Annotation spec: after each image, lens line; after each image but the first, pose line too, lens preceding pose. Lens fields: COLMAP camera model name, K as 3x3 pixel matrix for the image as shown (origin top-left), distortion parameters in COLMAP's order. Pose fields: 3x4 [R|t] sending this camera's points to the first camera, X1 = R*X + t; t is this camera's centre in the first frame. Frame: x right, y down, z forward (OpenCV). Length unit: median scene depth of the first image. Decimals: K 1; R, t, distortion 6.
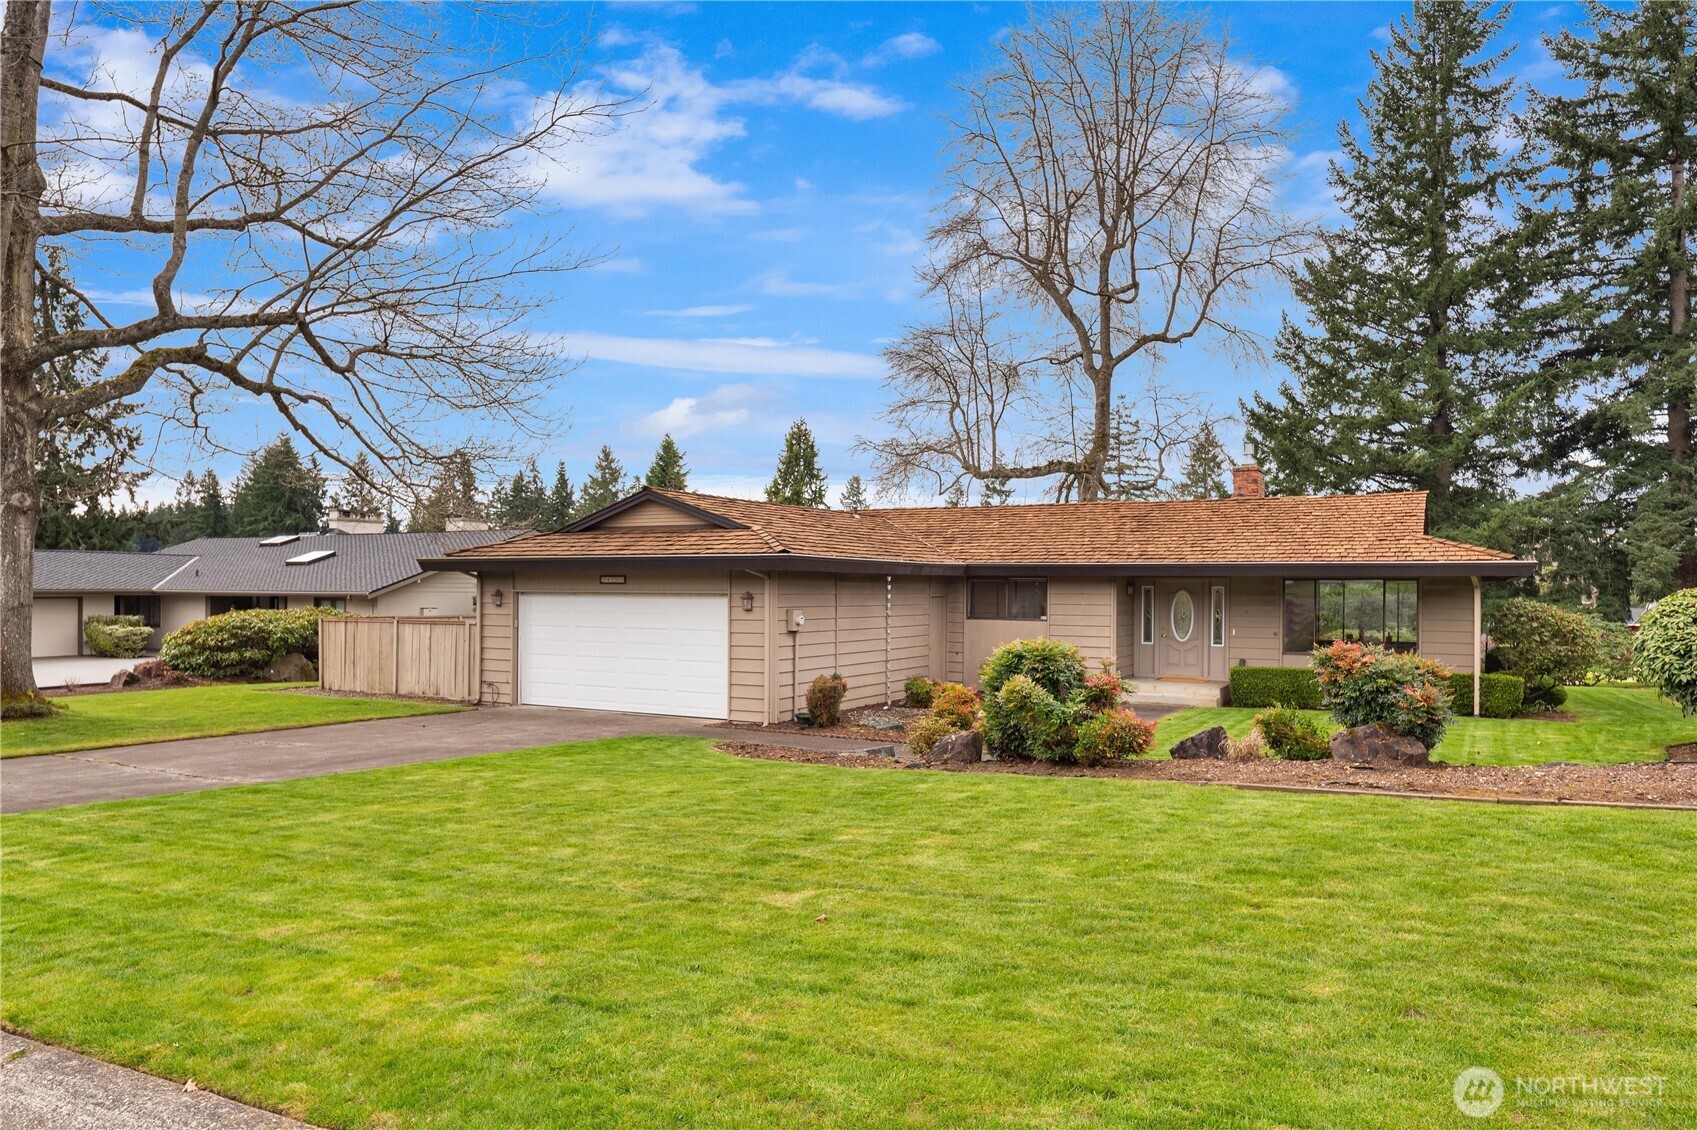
lens RADIAL K [[891.4, 0, 843.1], [0, 891.4, 585.9], [0, 0, 1]] dist [-0.000308, -0.001710]
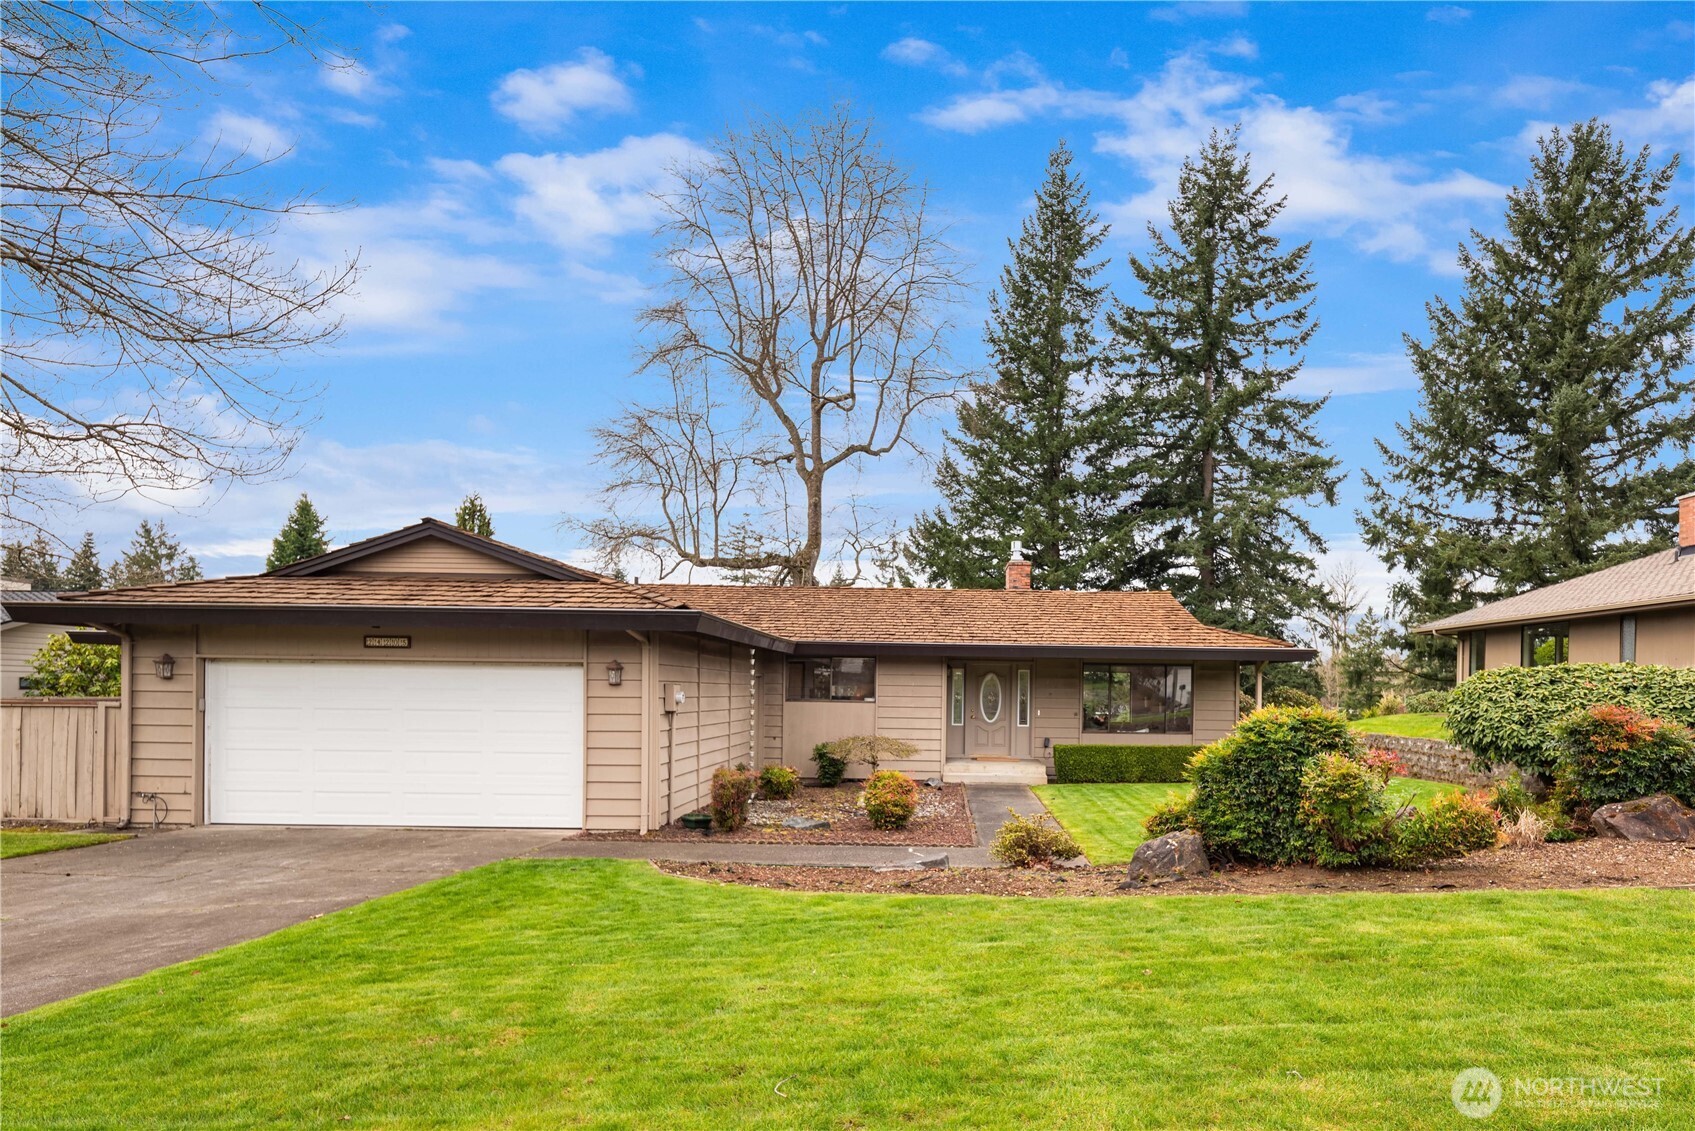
lens RADIAL K [[832.8, 0, 902.8], [0, 832.8, 686.0], [0, 0, 1]] dist [-0.002380, -0.000667]
pose [[0.903030, 0.007658, 0.429510, -0.035147], [-0.012223, 0.999894, 0.007871, 0.003661], [-0.429404, -0.012357, 0.903028, 0.045584]]
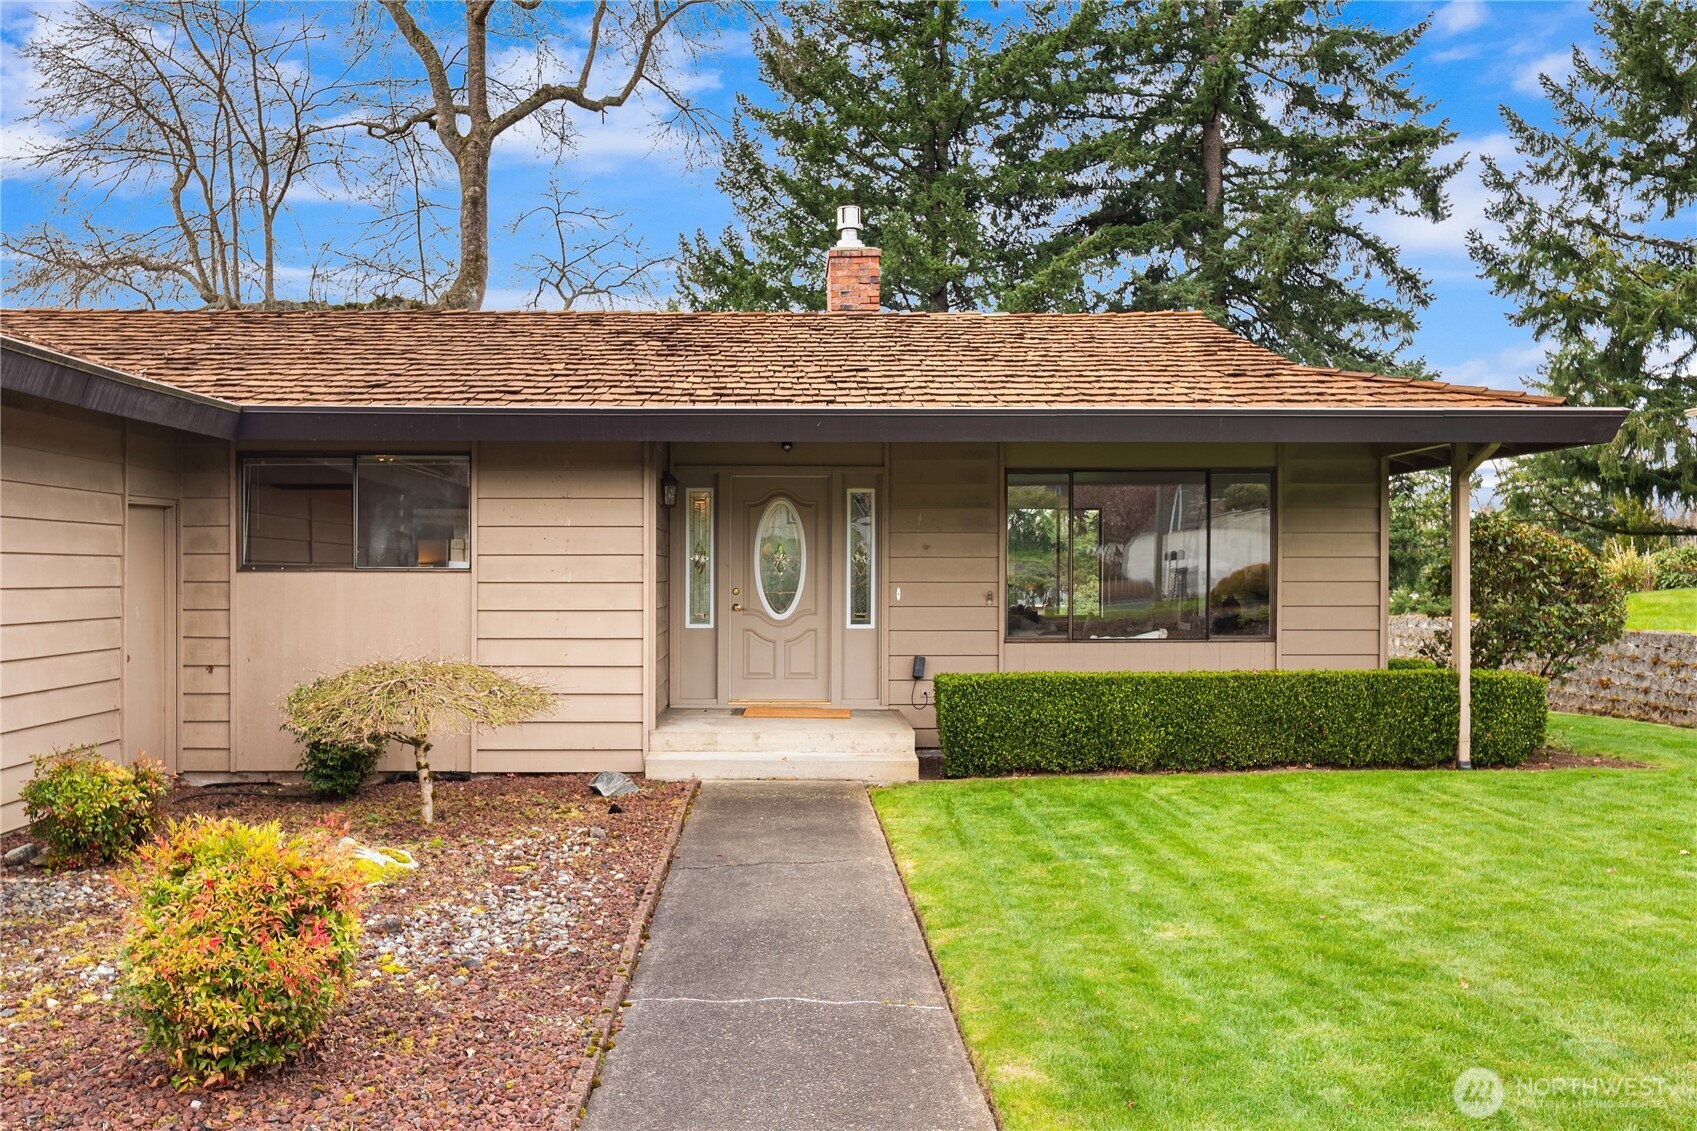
lens RADIAL K [[1463.8, 0, 781.1], [0, 1463.8, 566.2], [0, 0, 1]] dist [-0.009085, -0.004449]
pose [[0.870639, -0.004894, 0.491898, 0.011516], [-0.001341, 0.999923, 0.012321, 0.007806], [-0.491921, -0.011387, 0.870565, 0.108994]]
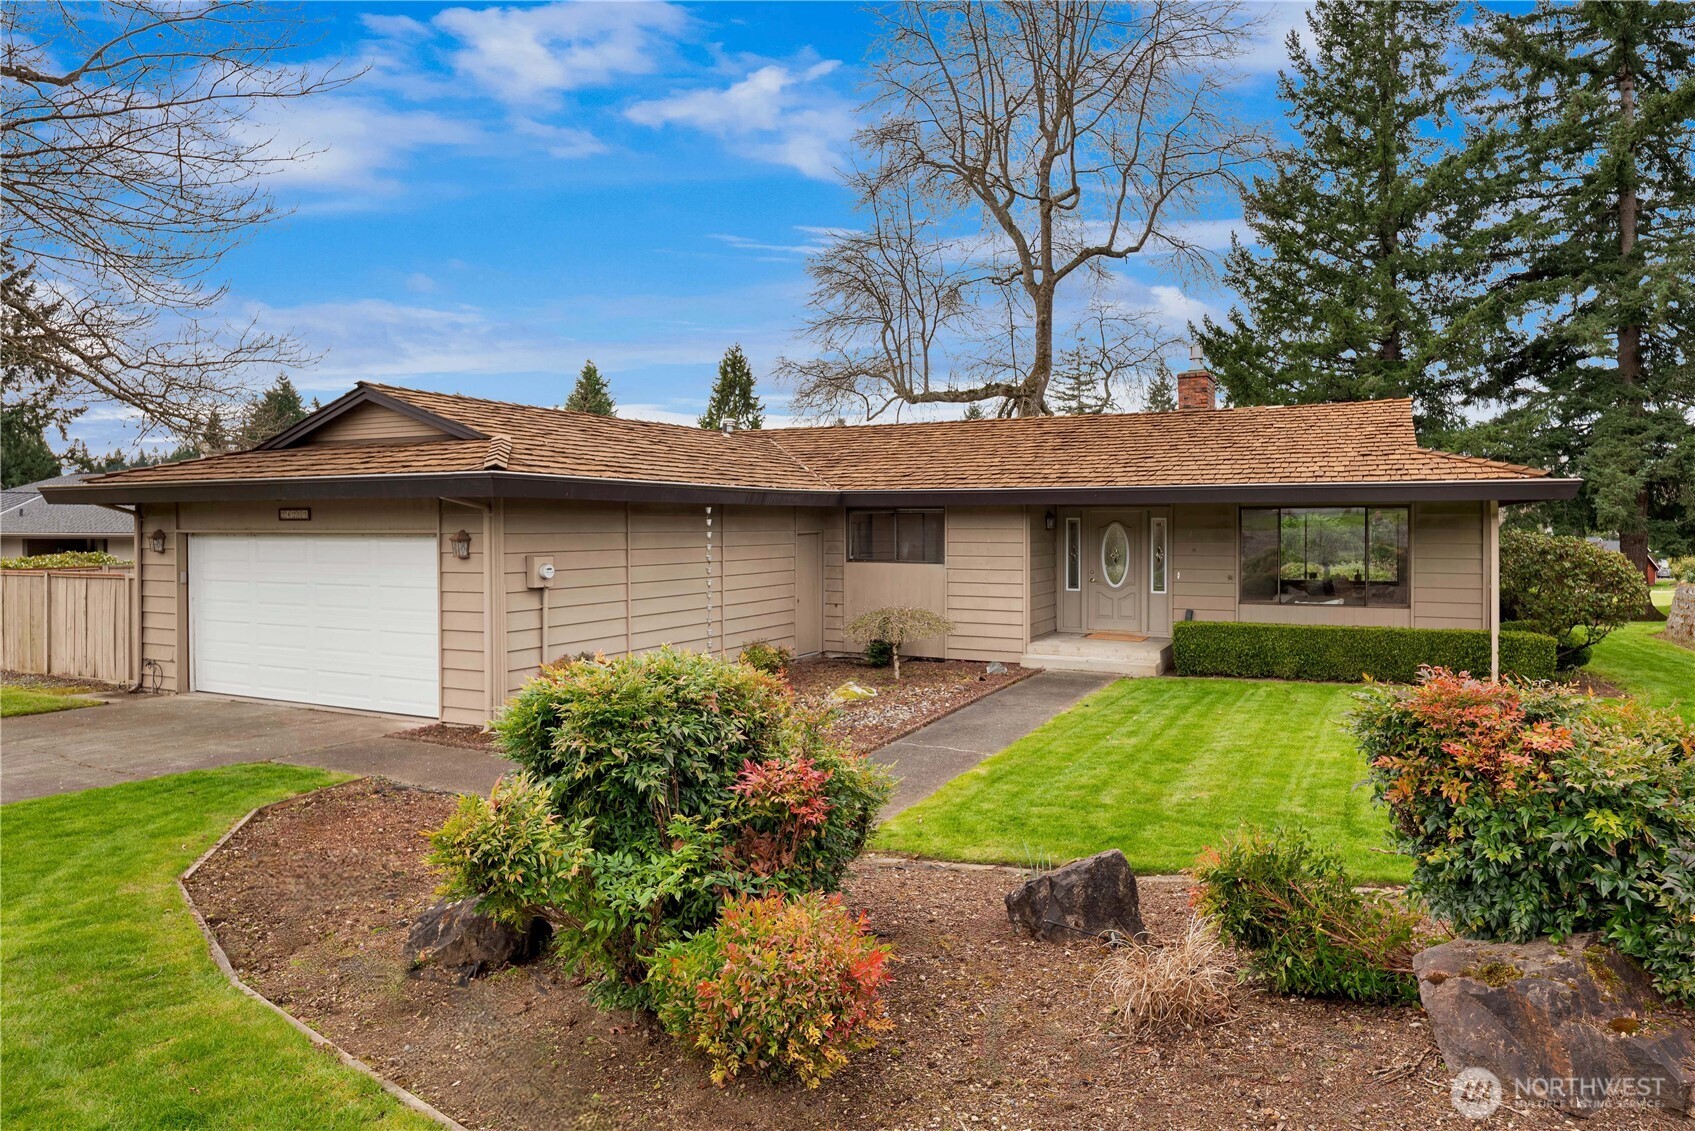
lens RADIAL K [[914.2, 0, 842.3], [0, 914.2, 526.6], [0, 0, 1]] dist [-0.002898, -0.002137]
pose [[0.998506, -0.008636, 0.053956, 0.025806], [0.008315, 0.999946, 0.006181, 0.000315], [-0.054006, -0.005723, 0.998524, 0.055002]]
